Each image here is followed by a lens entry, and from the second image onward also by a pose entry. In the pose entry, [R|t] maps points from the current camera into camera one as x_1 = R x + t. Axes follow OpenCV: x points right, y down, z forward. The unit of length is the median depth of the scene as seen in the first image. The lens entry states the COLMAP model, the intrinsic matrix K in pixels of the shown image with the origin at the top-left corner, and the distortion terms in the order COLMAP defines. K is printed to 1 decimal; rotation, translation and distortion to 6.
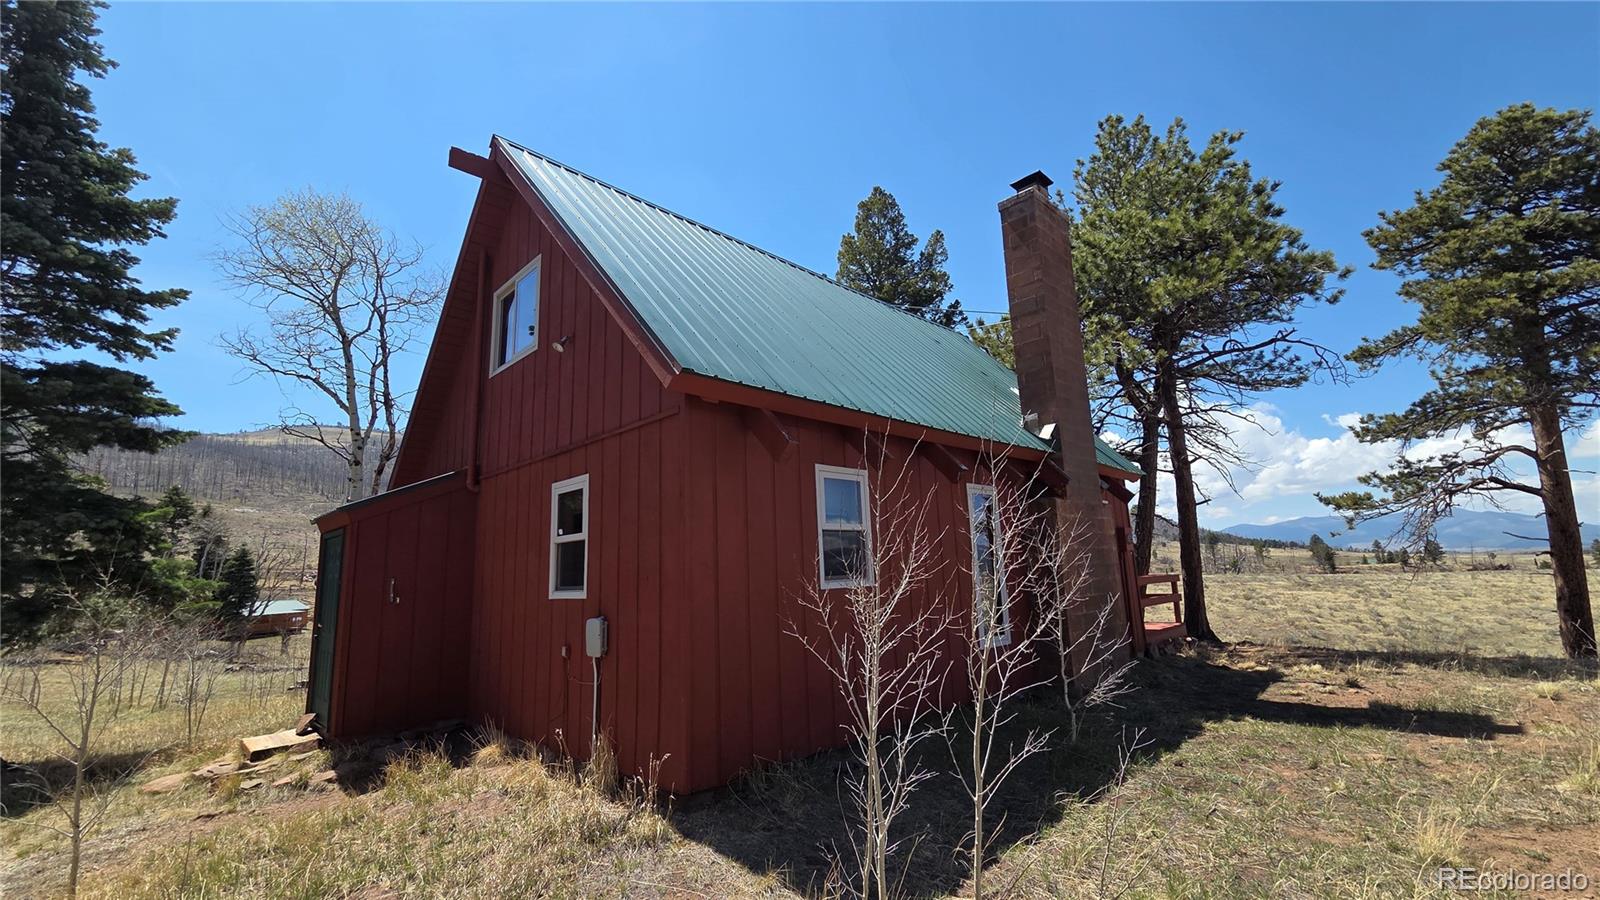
lens RADIAL K [[657.8, 0, 805.3], [0, 657.8, 451.8], [0, 0, 1]] dist [0.003659, -0.000301]
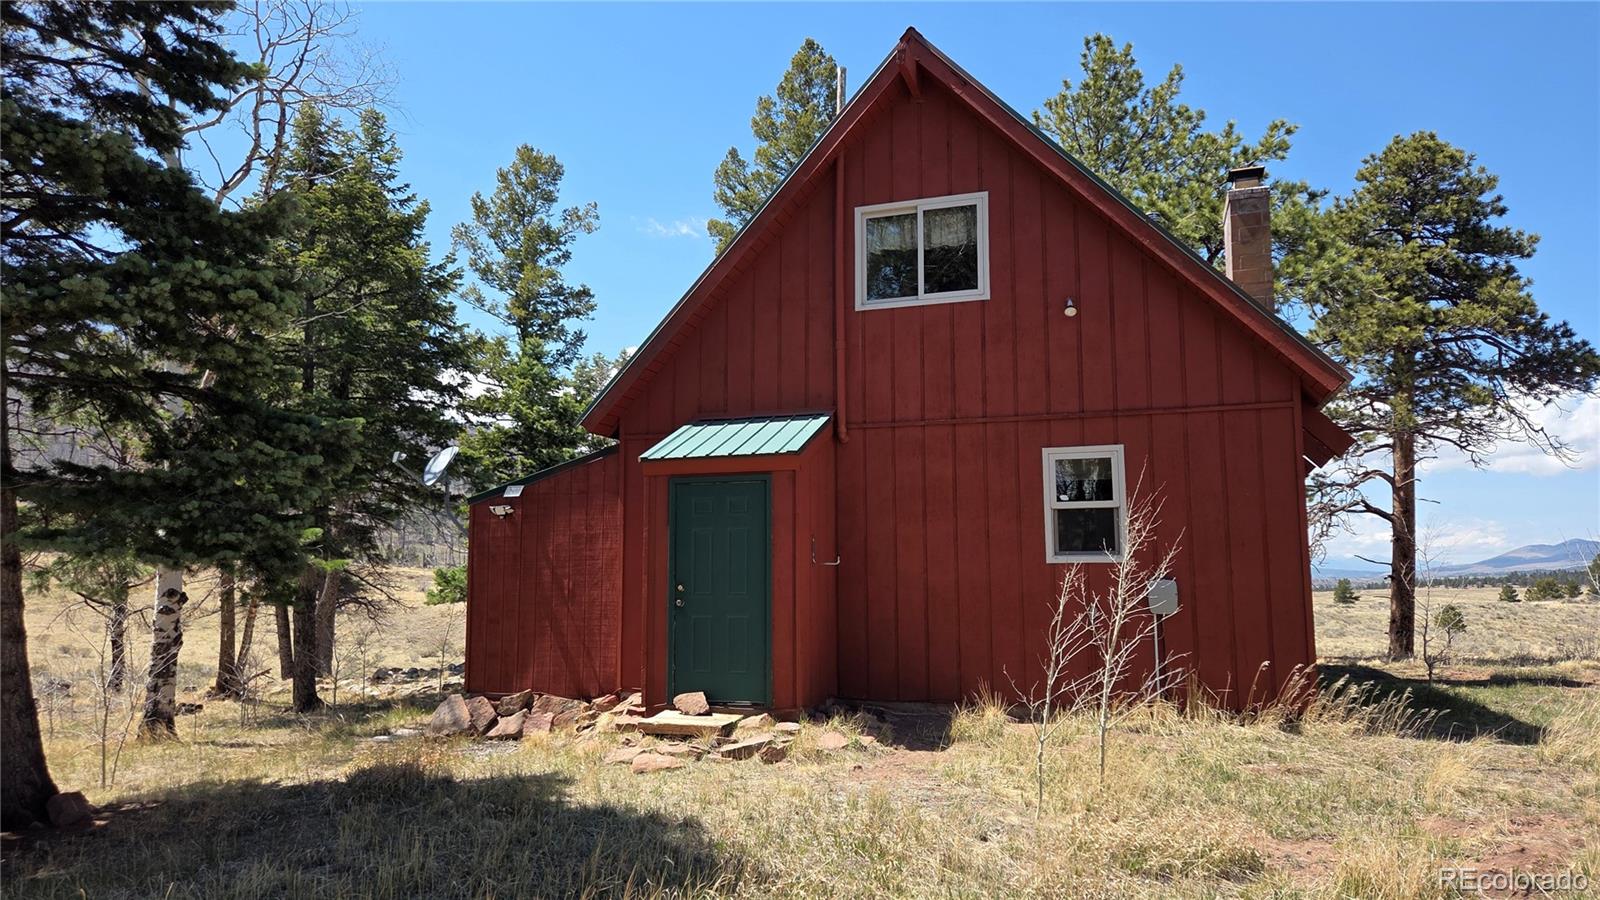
lens RADIAL K [[1061.2, 0, 795.7], [0, 1061.2, 458.0], [0, 0, 1]] dist [0.049564, -0.028963]
pose [[0.893691, 0.084400, 0.440673, -0.430279], [-0.109540, 0.993471, 0.031876, 0.016046], [-0.435105, -0.076759, 0.897102, -0.080843]]
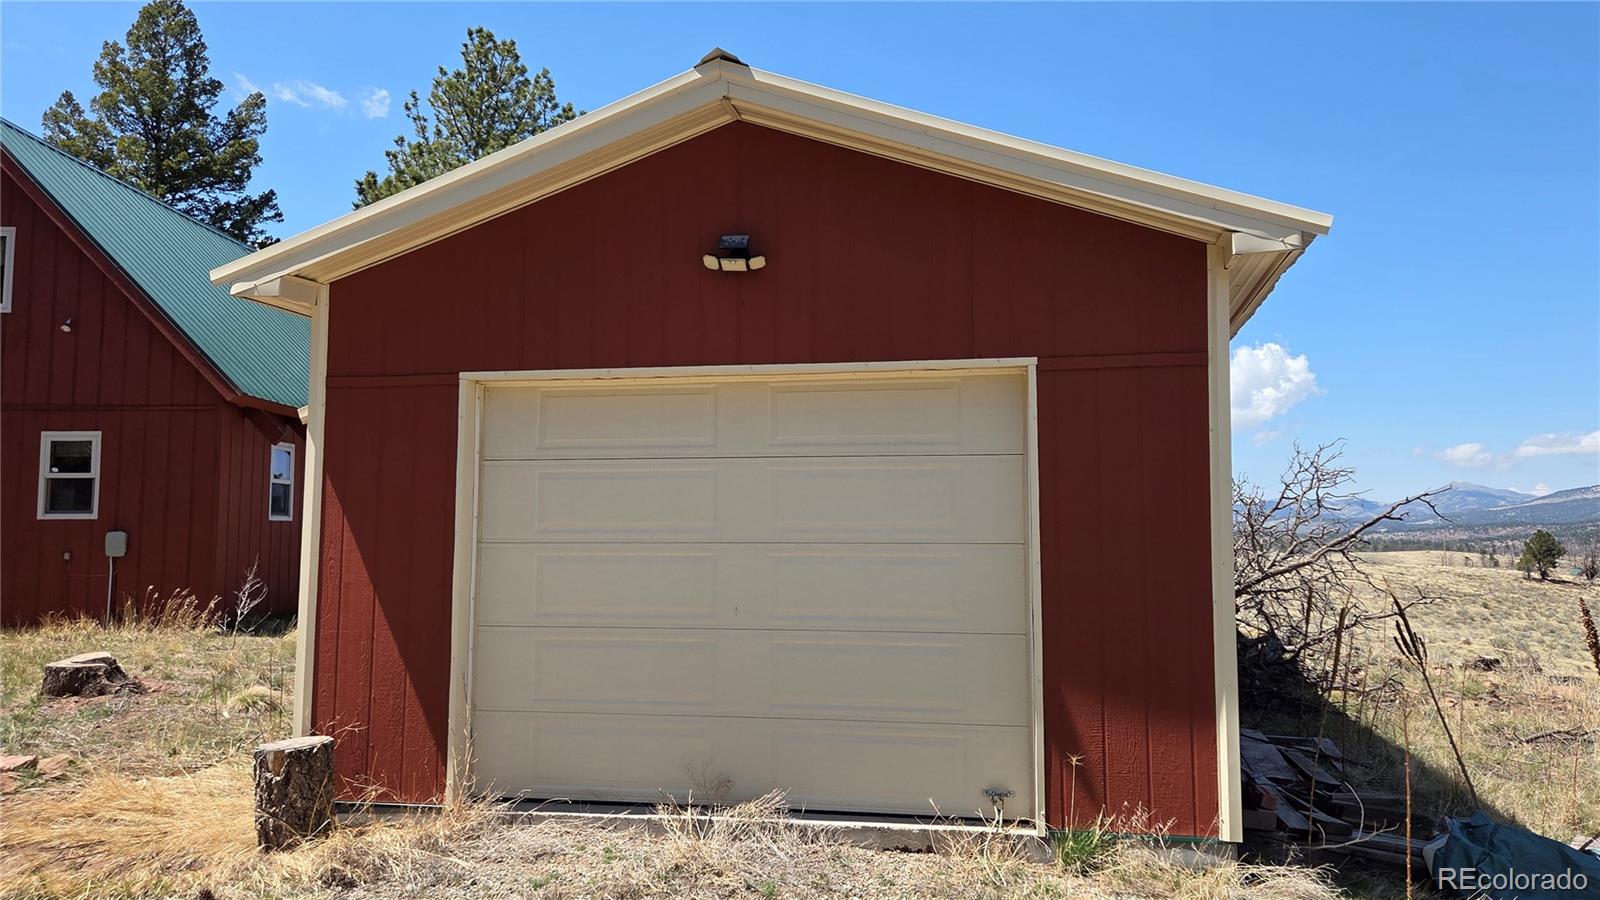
lens RADIAL K [[1181.8, 0, 807.1], [0, 1181.8, 440.7], [0, 0, 1]] dist [0.031390, -0.002447]
pose [[0.709707, 0.097767, 0.697680, -0.290256], [-0.157606, 0.987257, 0.021977, -0.067256], [-0.686641, -0.125556, 0.716072, -0.518958]]
